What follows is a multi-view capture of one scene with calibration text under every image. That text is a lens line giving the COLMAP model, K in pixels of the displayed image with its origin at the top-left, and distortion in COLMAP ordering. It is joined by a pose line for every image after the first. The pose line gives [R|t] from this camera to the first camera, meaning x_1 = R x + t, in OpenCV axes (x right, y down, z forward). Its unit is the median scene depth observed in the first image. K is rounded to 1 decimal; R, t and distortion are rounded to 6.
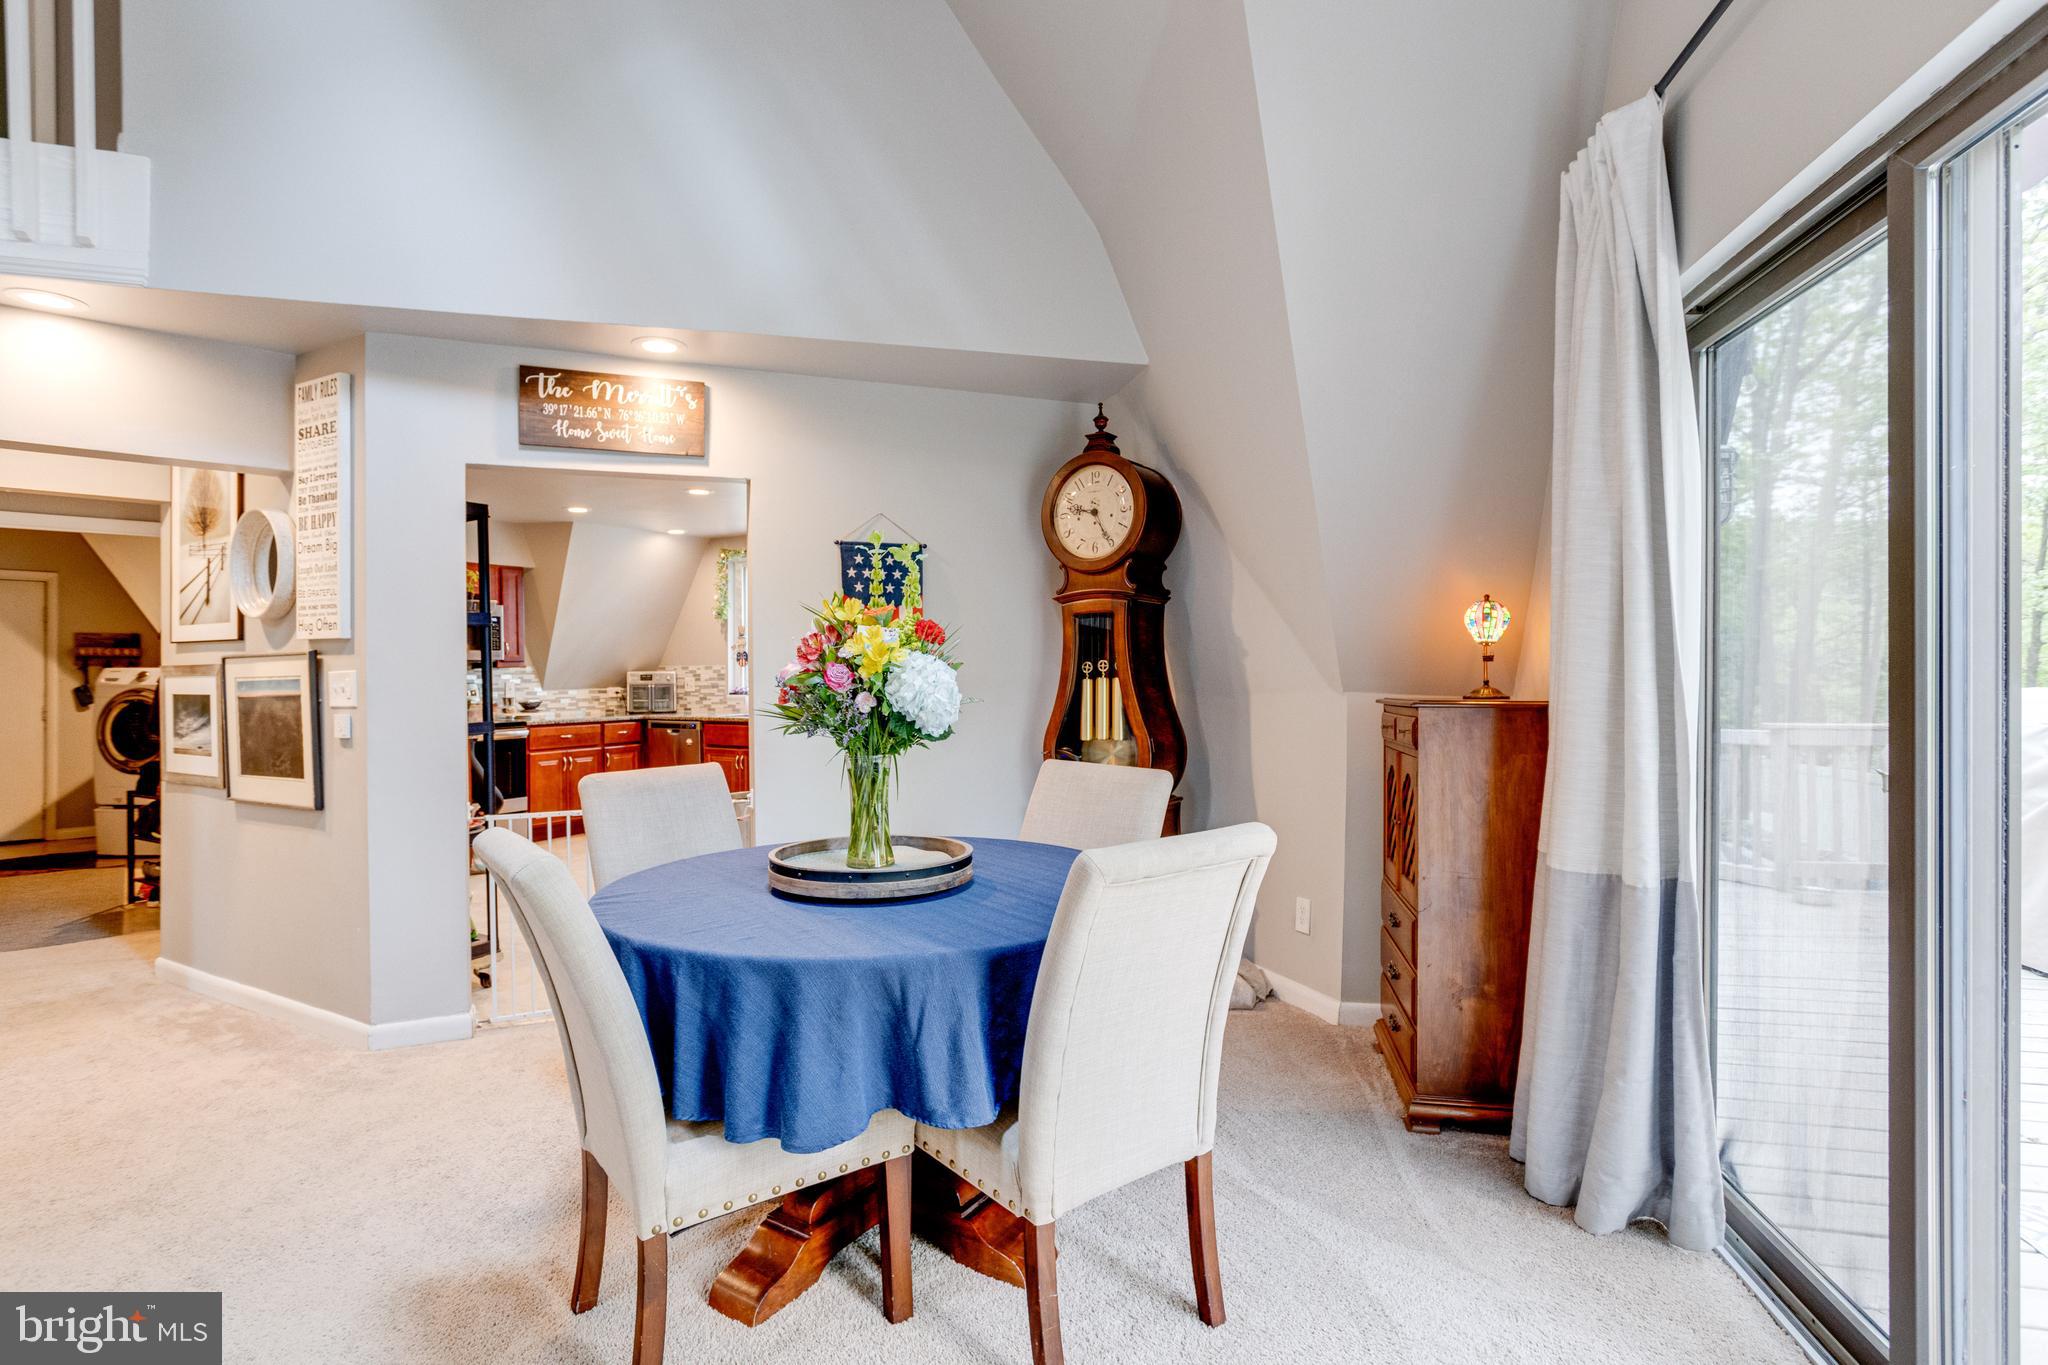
lens RADIAL K [[1063.2, 0, 1024.0], [0, 1063.2, 682.5], [0, 0, 1]] dist [0.031415, 0.000535]
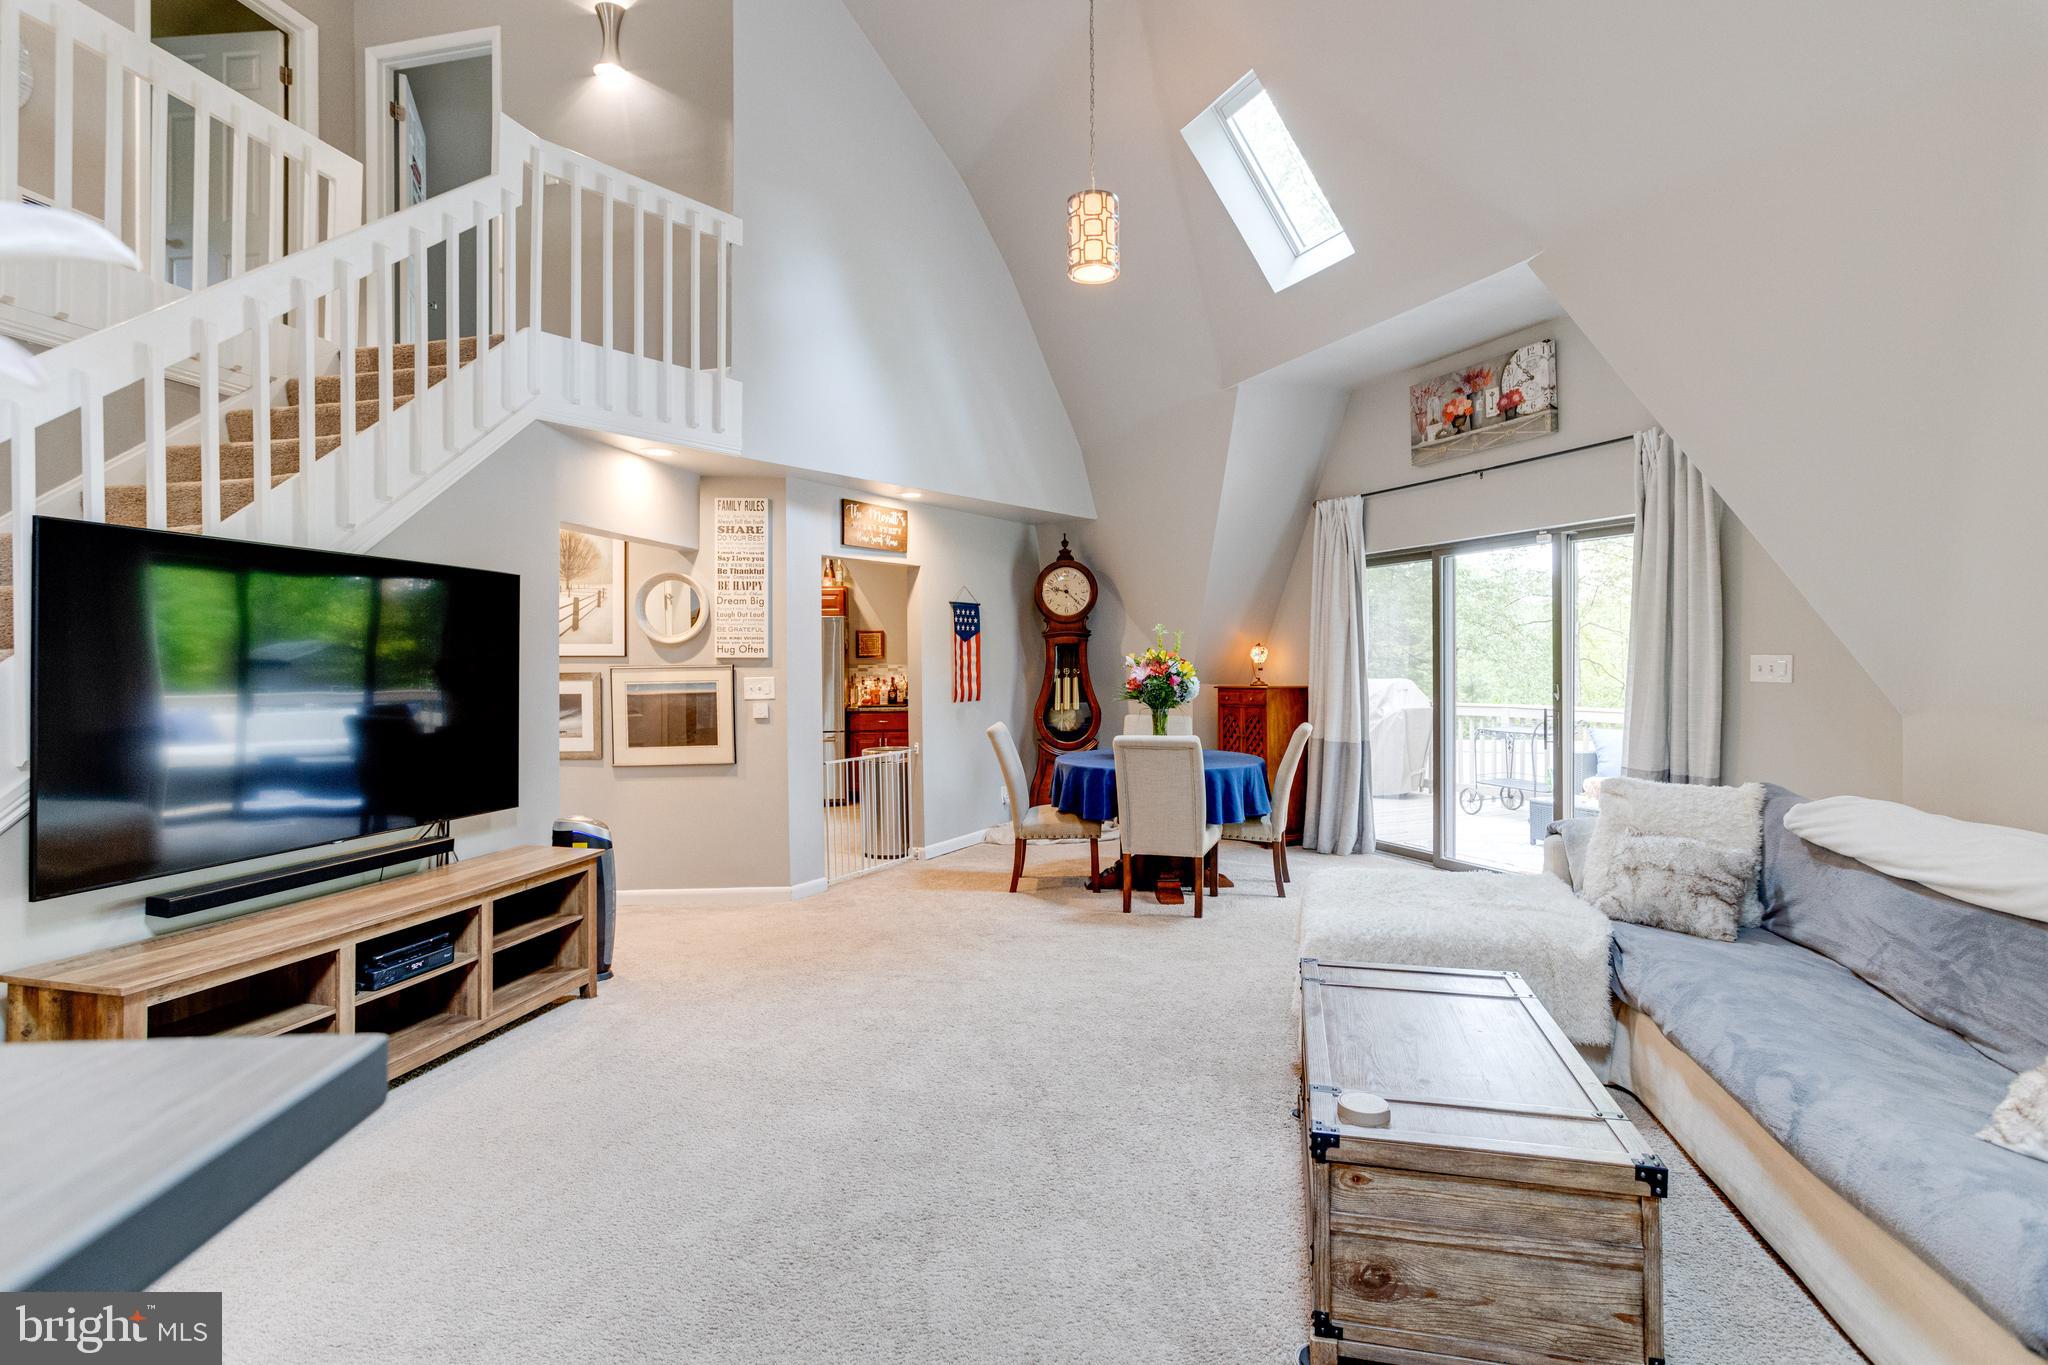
lens RADIAL K [[1134.0, 0, 1020.6], [0, 1134.0, 653.7], [0, 0, 1]] dist [-0.030908, -0.000322]
pose [[0.781156, 0.004767, 0.624318, -1.304169], [0.007607, 0.999824, -0.017153, -0.013130], [-0.624290, 0.018148, 0.780982, -0.561119]]
